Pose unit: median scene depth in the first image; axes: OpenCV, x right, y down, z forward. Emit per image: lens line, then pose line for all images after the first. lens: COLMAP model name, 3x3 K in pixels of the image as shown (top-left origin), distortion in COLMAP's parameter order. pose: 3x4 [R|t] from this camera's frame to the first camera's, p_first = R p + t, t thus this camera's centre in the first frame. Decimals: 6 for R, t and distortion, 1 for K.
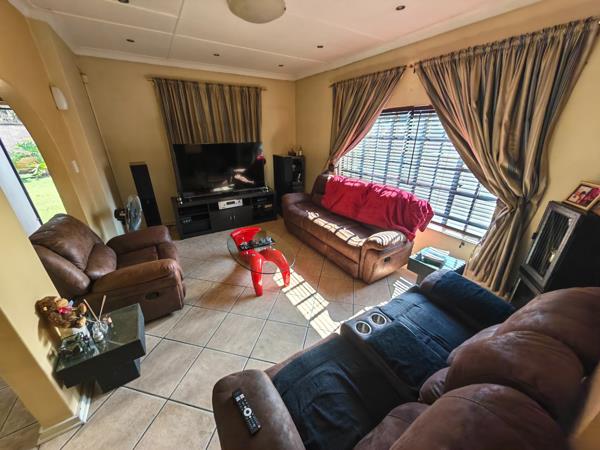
lens RADIAL K [[223.0, 0, 300.0], [0, 223.0, 225.0], [0, 0, 1]] dist [-0.002232, 0.000037]
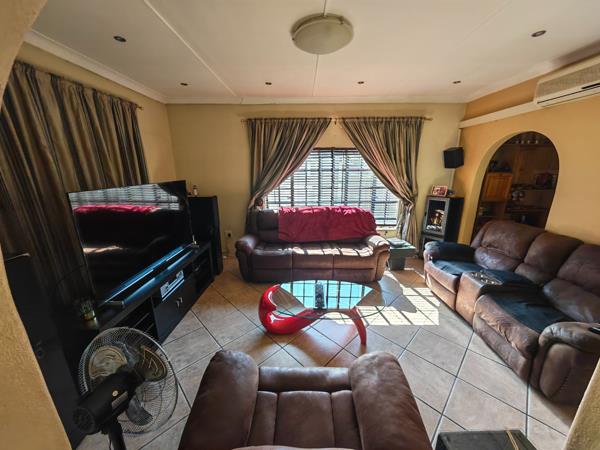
lens RADIAL K [[223.0, 0, 300.0], [0, 223.0, 225.0], [0, 0, 1]] dist [-0.002232, 0.000037]
pose [[0.541287, -0.218164, 0.812042, -0.811099], [0.332914, 0.942438, 0.031285, -0.201603], [-0.772125, 0.253406, 0.582759, 0.496463]]
